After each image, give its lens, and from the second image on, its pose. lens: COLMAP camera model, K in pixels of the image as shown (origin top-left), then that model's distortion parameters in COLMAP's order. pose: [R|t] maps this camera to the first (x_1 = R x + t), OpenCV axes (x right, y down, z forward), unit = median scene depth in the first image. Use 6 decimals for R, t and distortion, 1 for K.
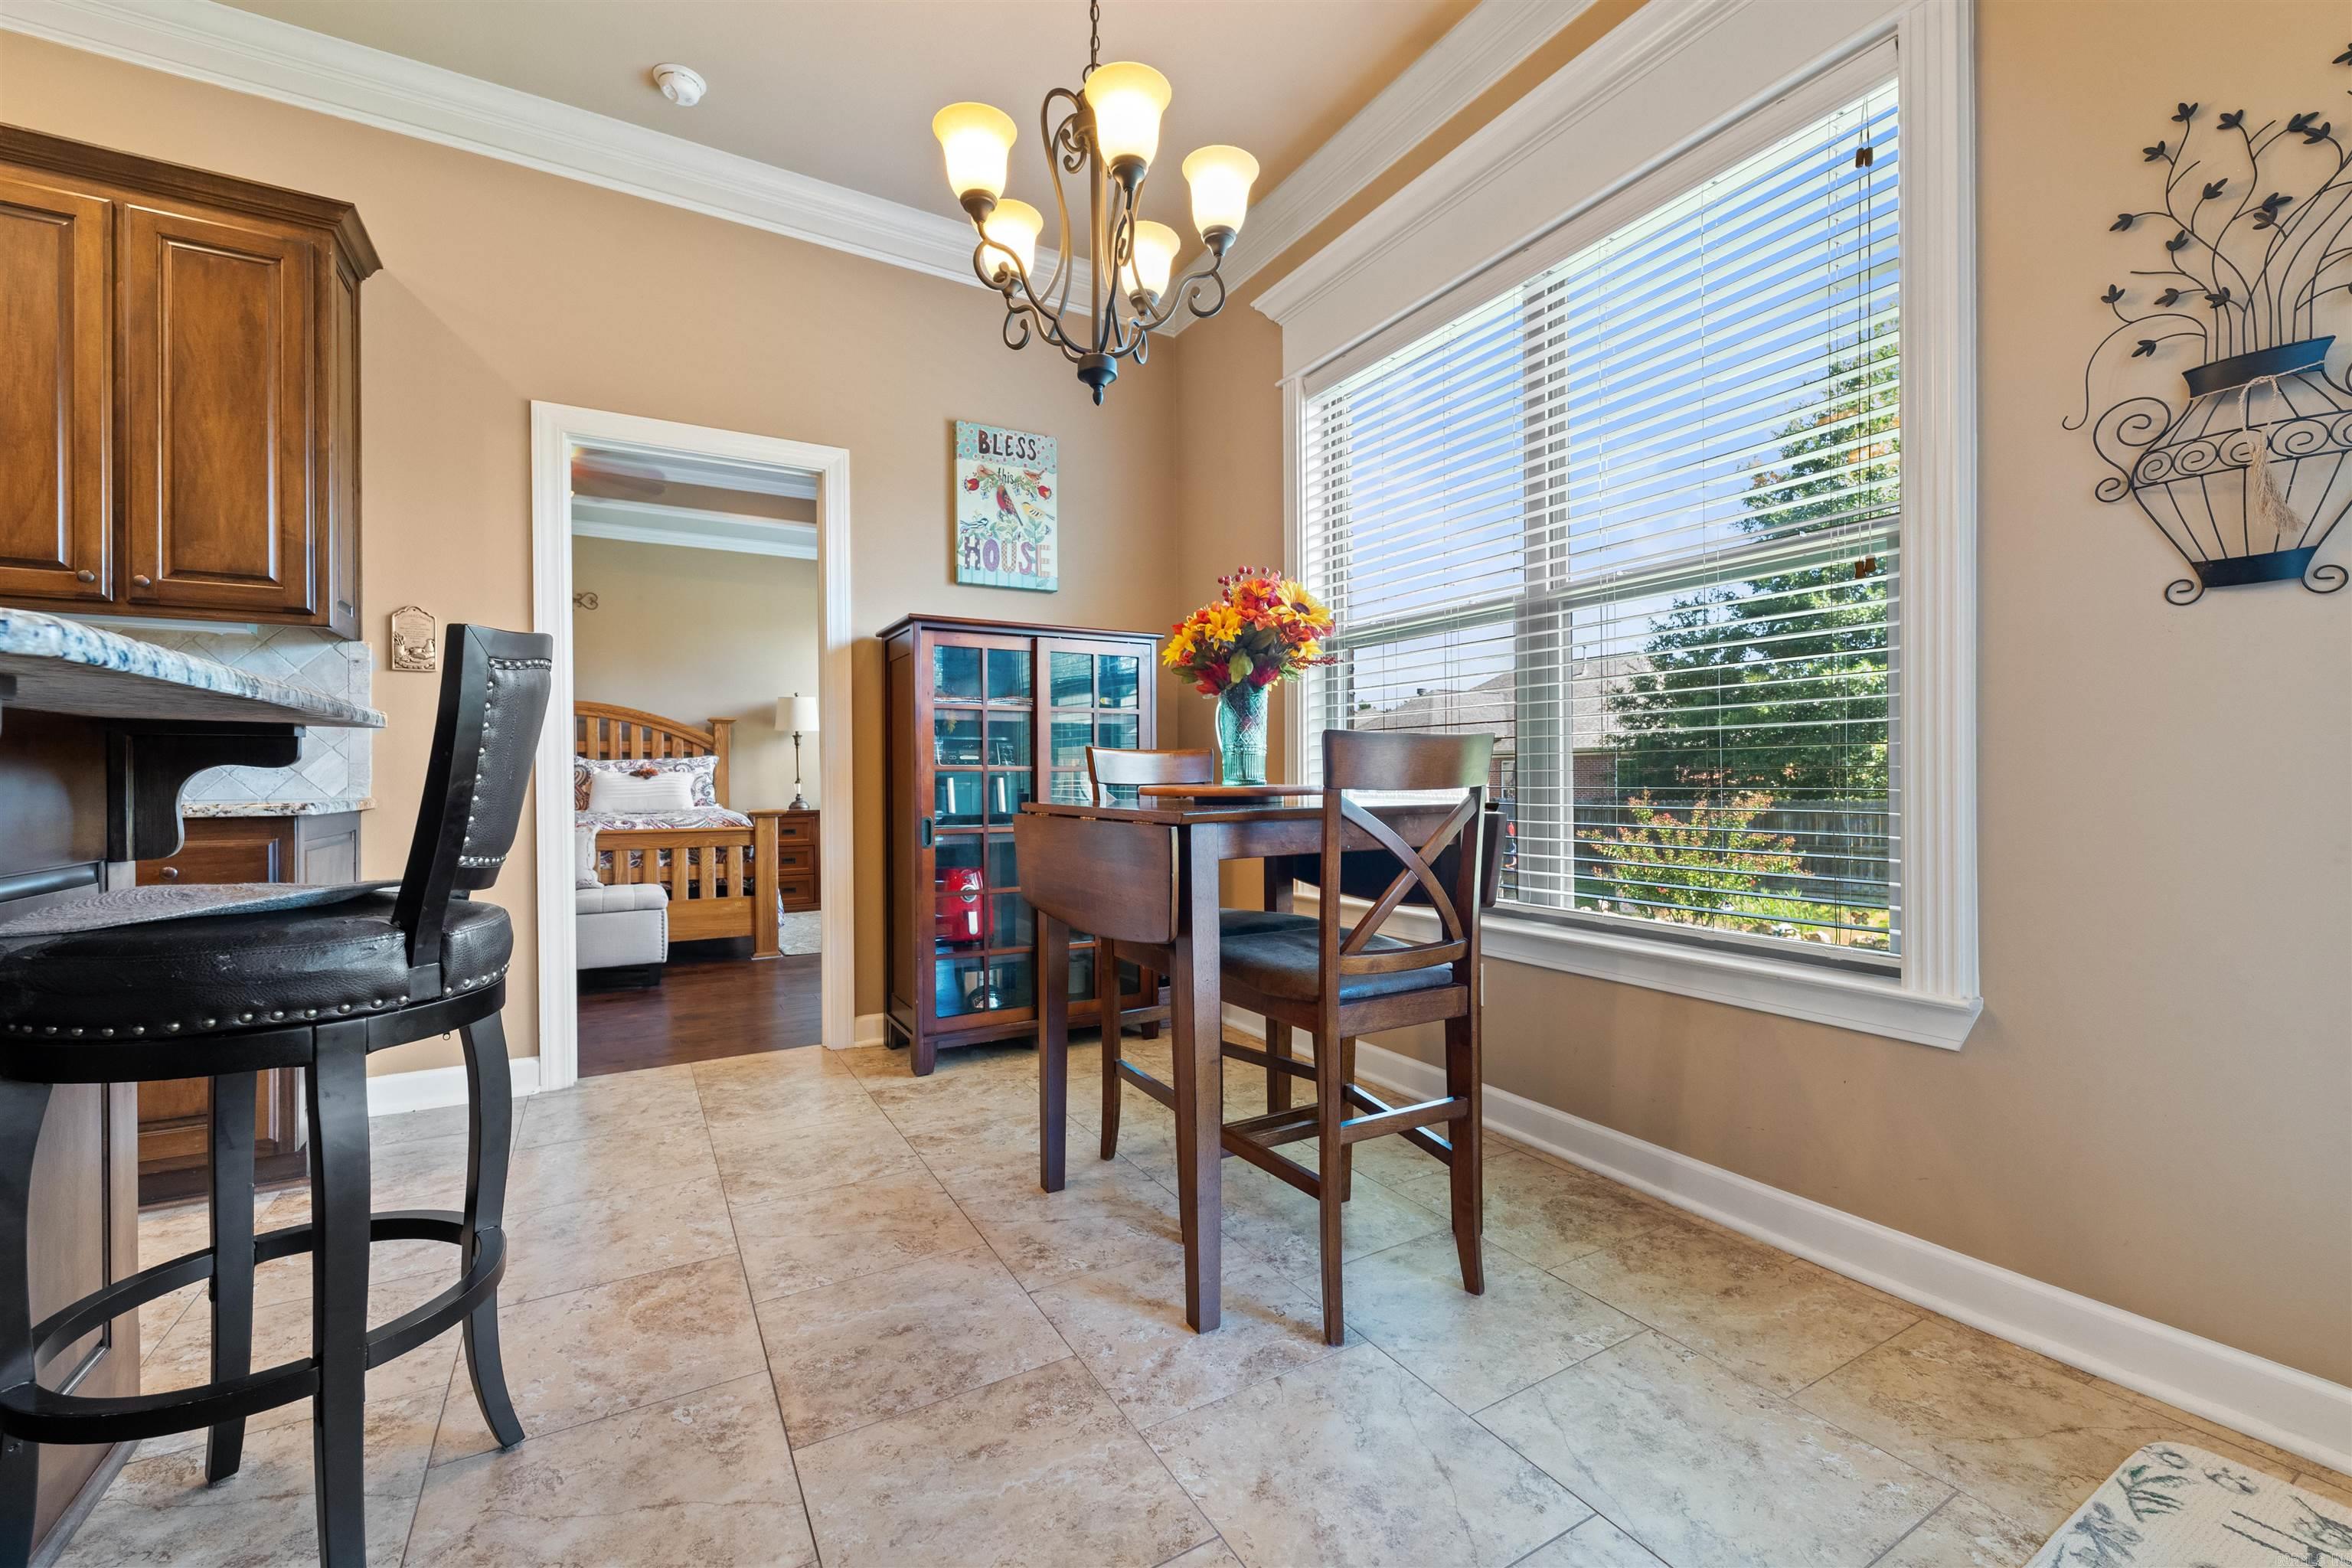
lens RADIAL K [[962.1, 0, 1176.7], [0, 962.1, 751.9], [0, 0, 1]] dist [0.003845, -0.000331]
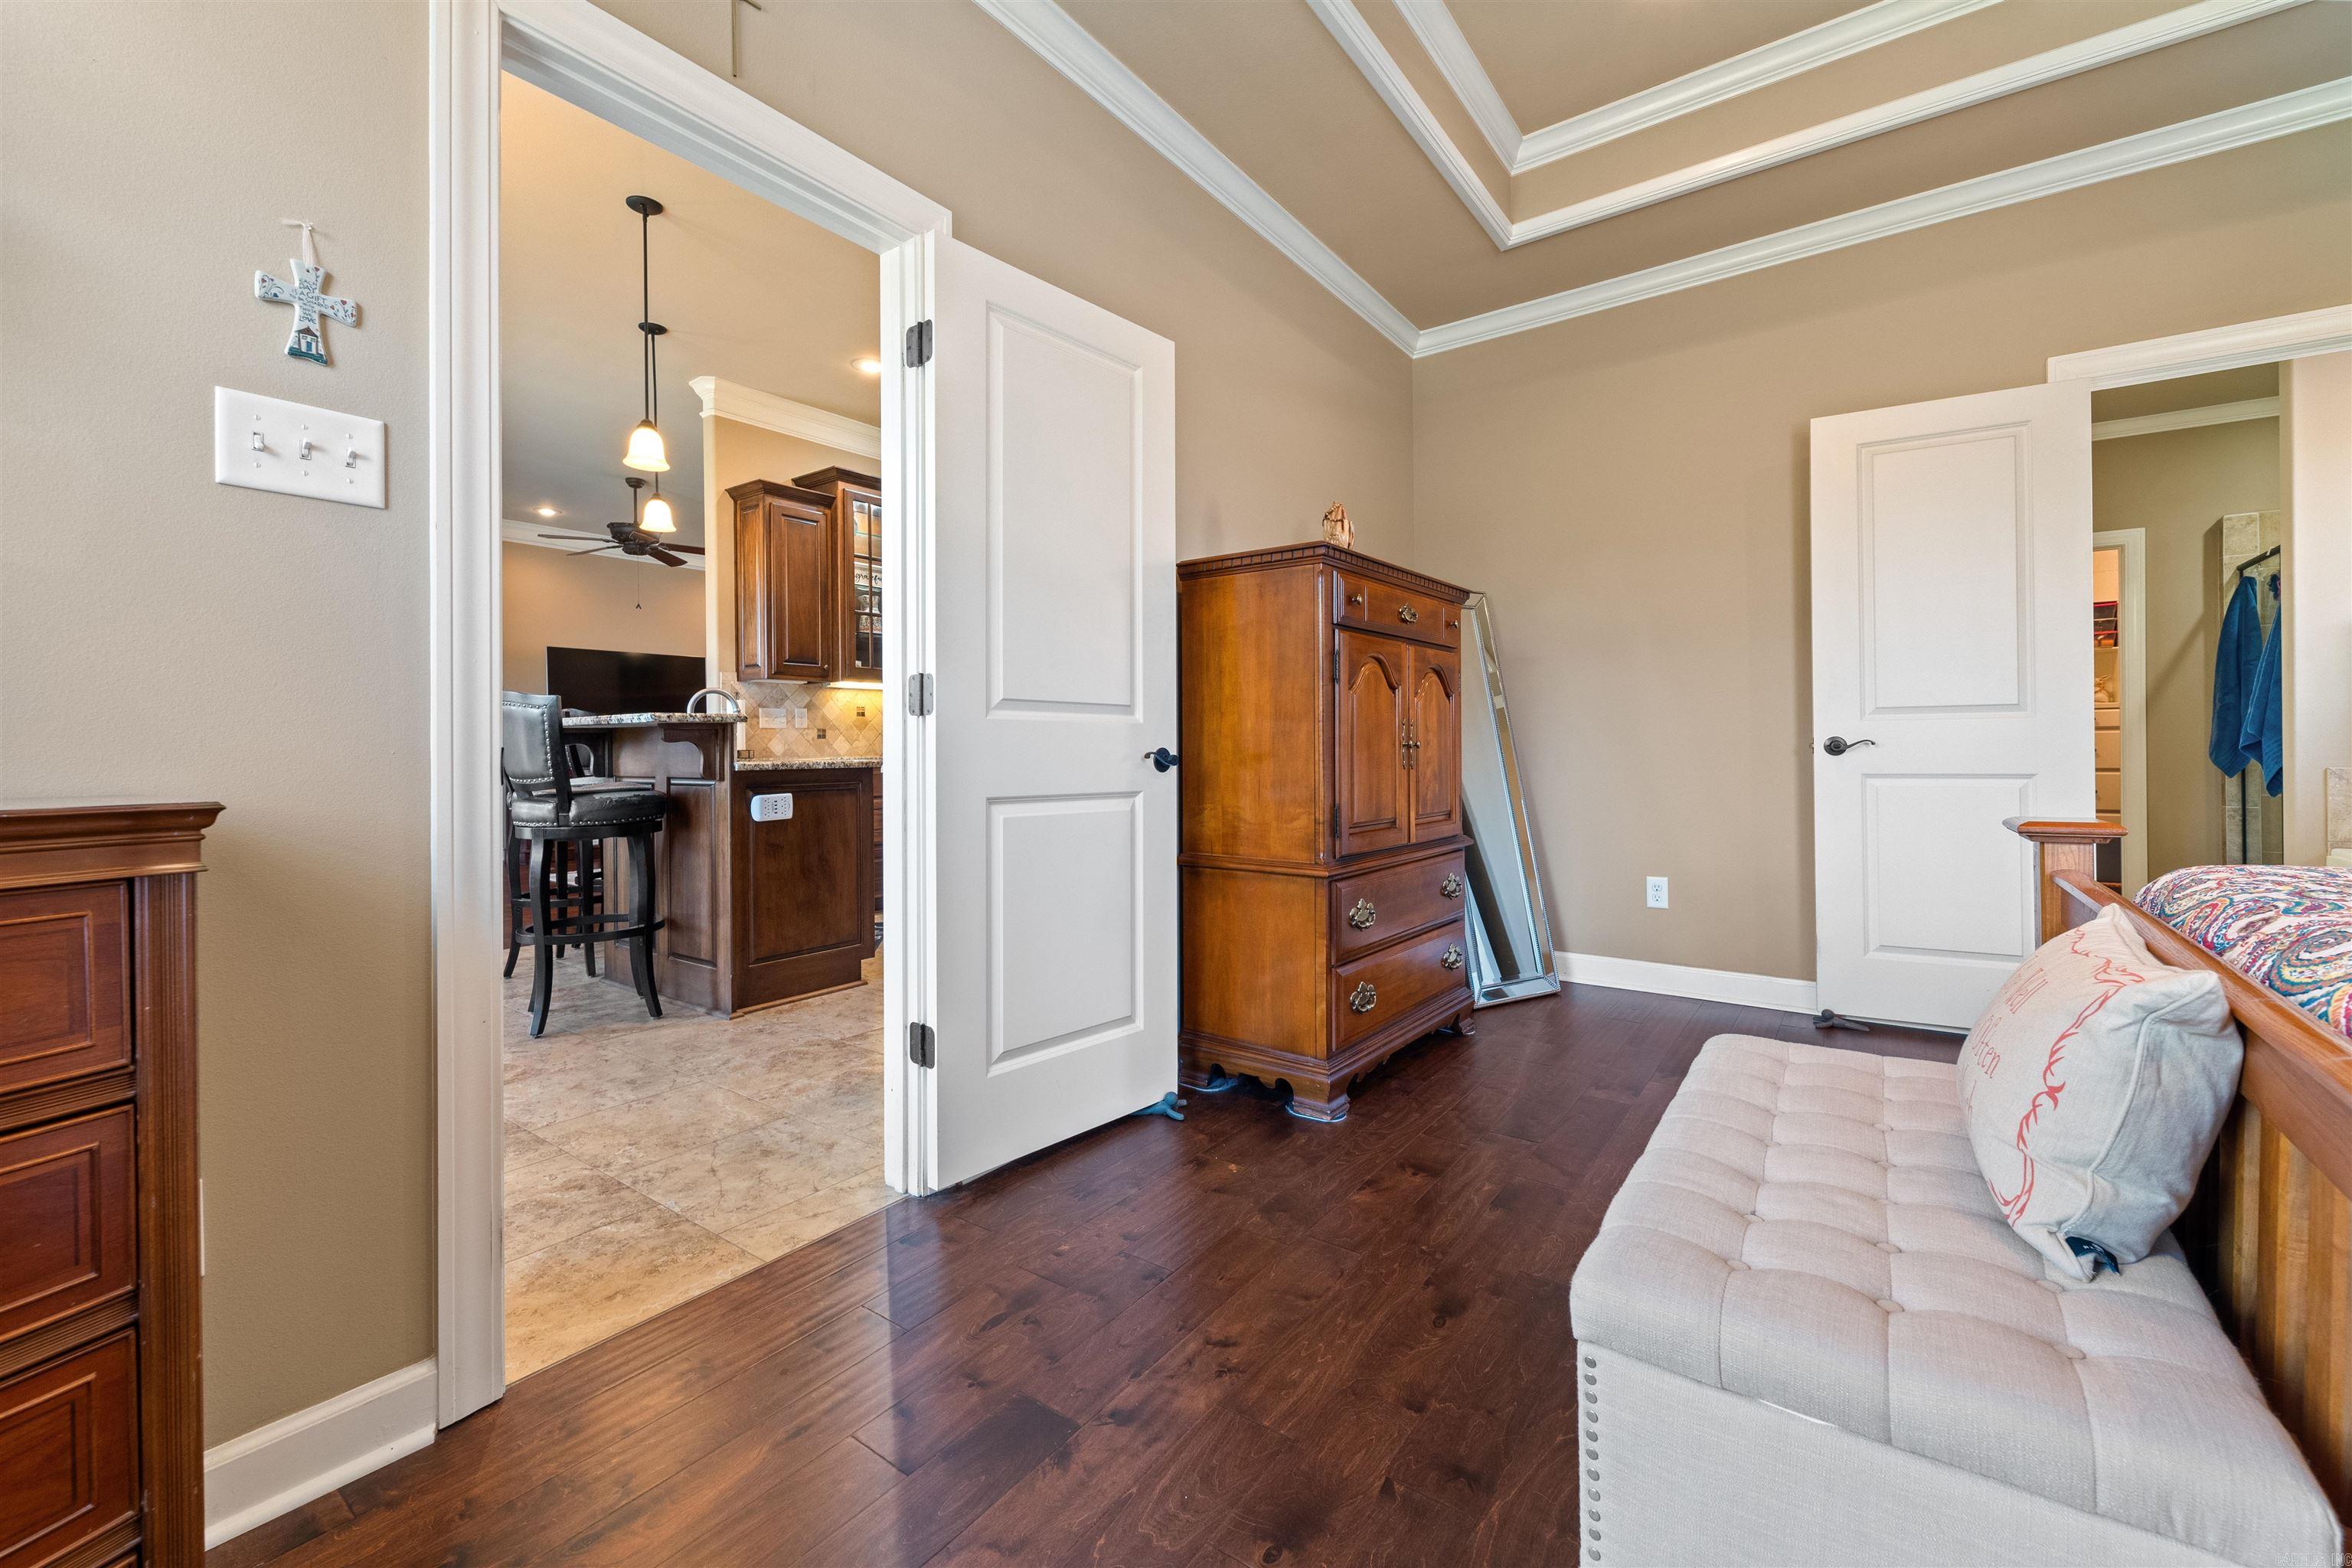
lens RADIAL K [[971.5, 0, 1176.2], [0, 971.5, 750.5], [0, 0, 1]] dist [0.002096, 0.000032]
pose [[-0.916964, 0.018533, -0.398539, -0.322263], [0.026477, 0.999545, -0.014438, 0.028917], [0.398090, -0.023791, -0.917038, 1.028528]]
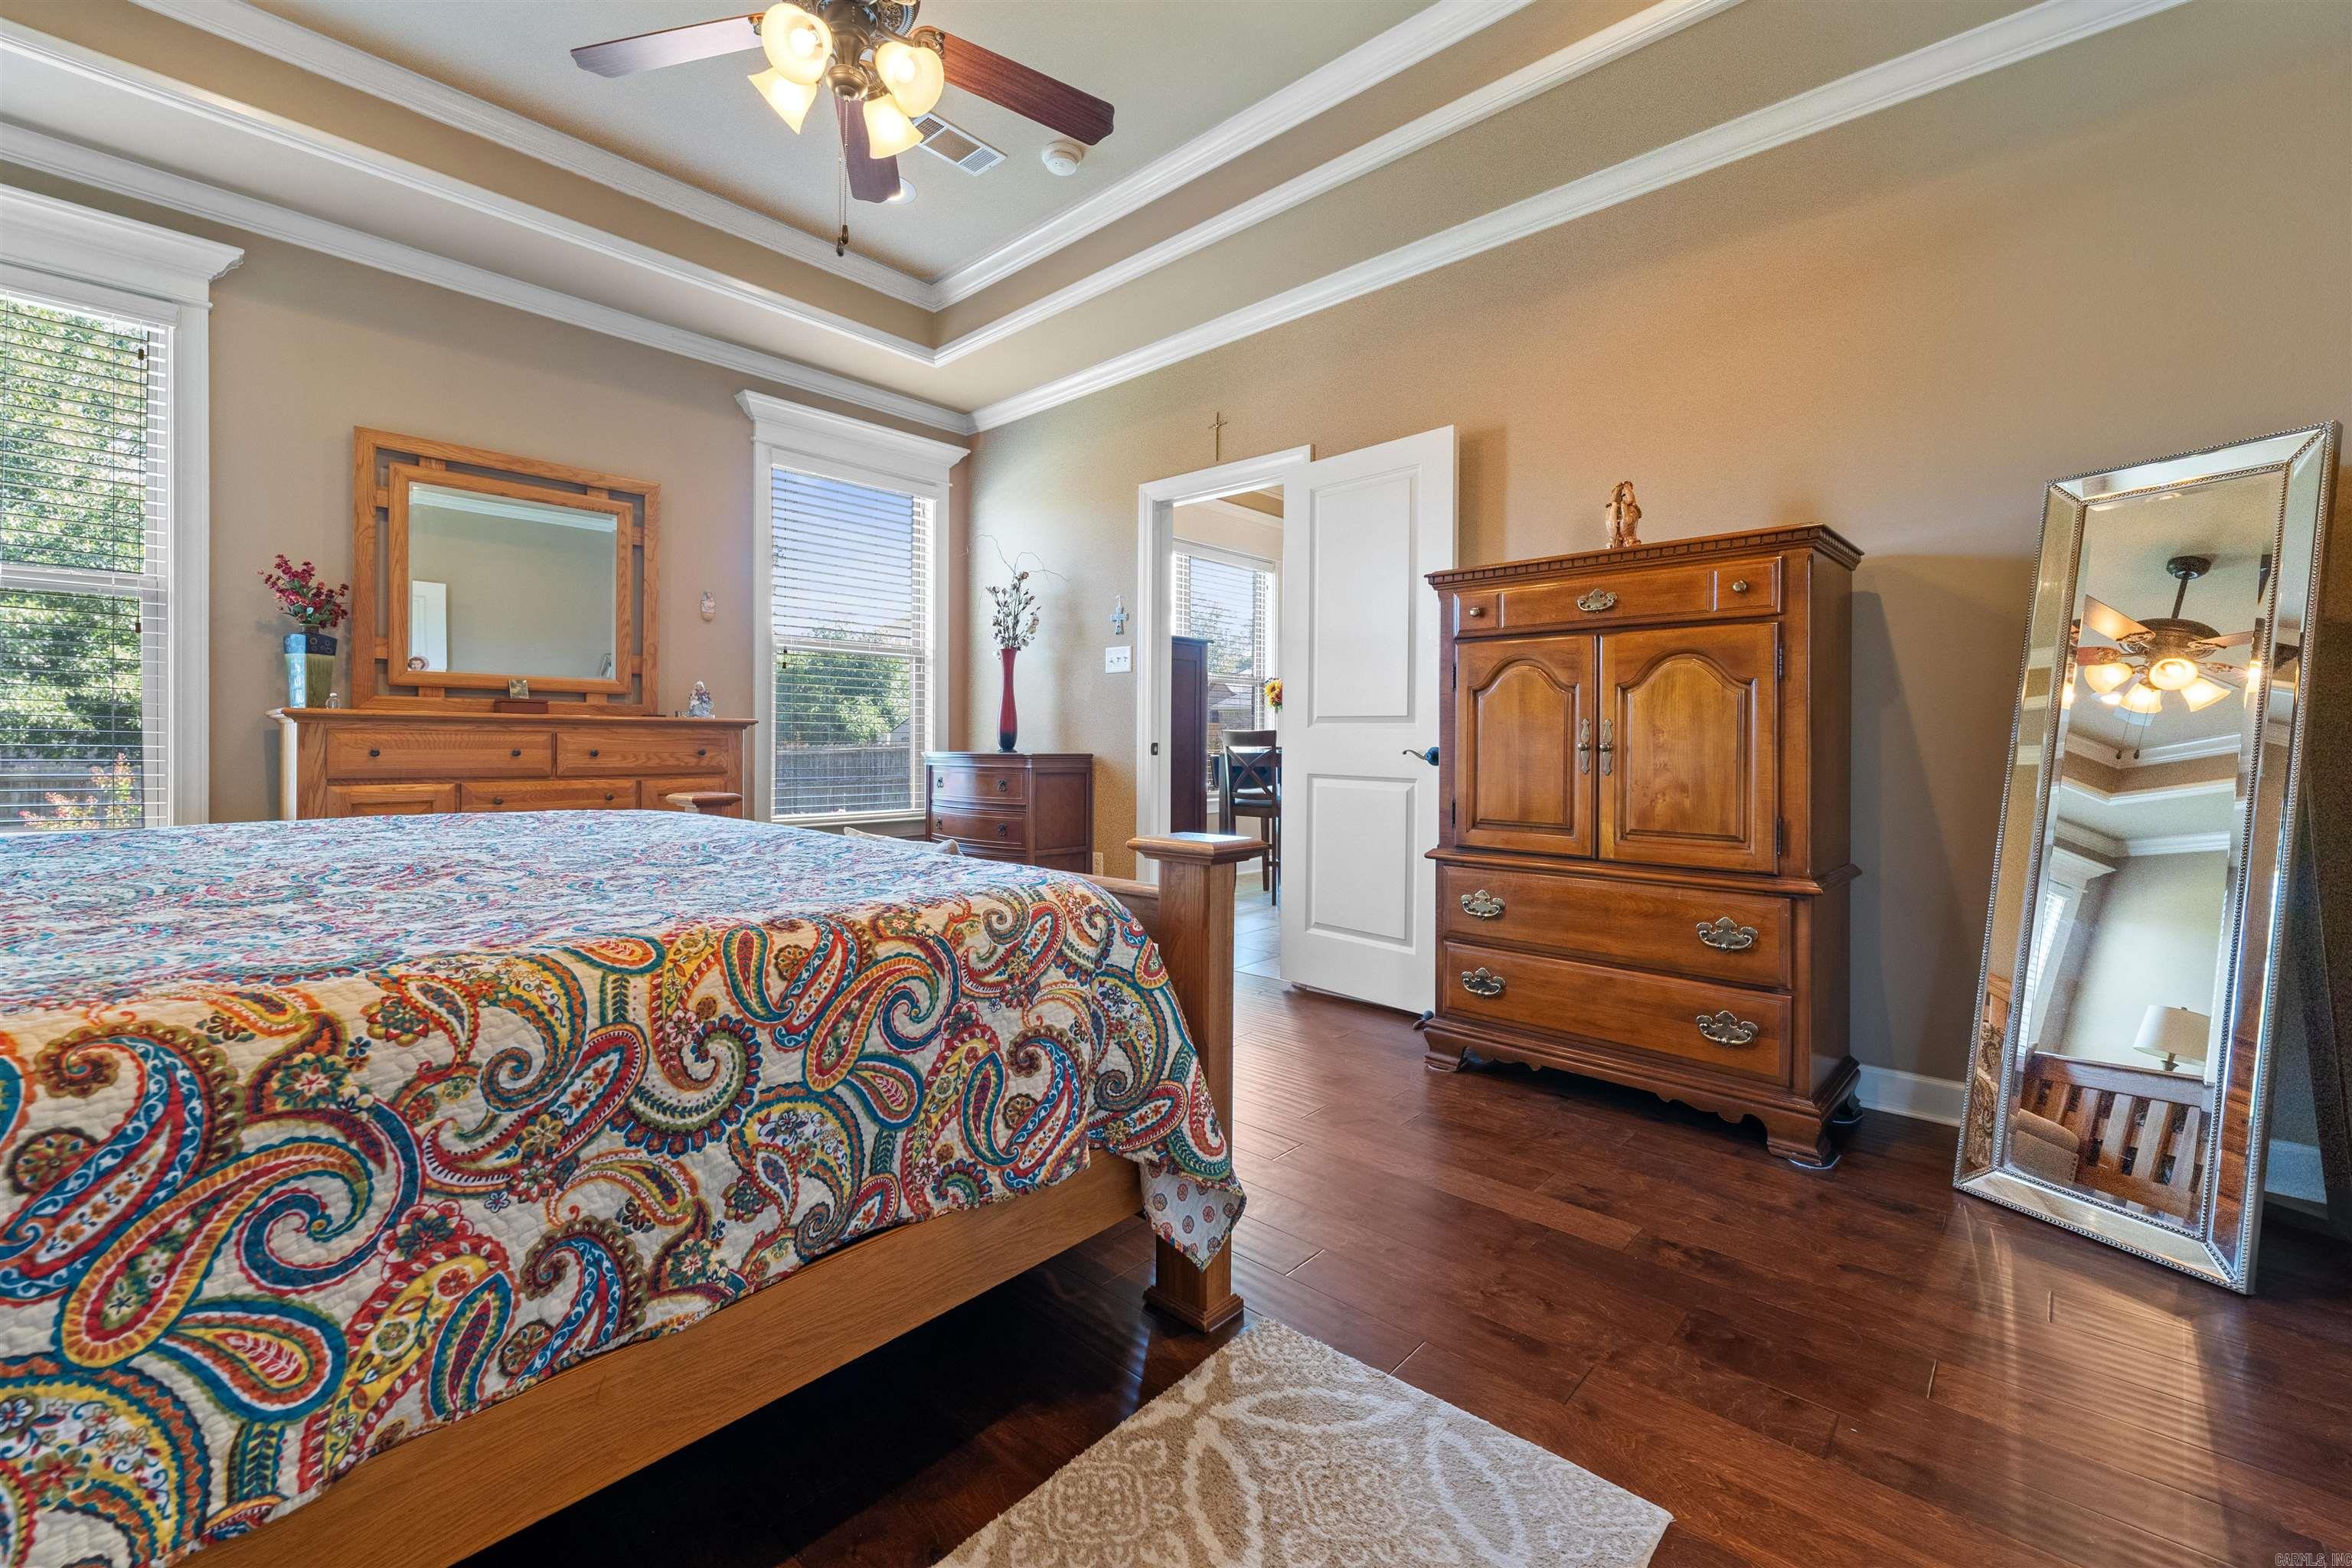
lens RADIAL K [[962.1, 0, 1176.7], [0, 962.1, 751.9], [0, 0, 1]] dist [0.003845, -0.000331]
pose [[-0.301971, 0.001803, 0.953315, -1.079694], [-0.023705, 0.999675, -0.009399, 0.033770], [-0.953022, -0.025436, -0.301830, 0.924701]]
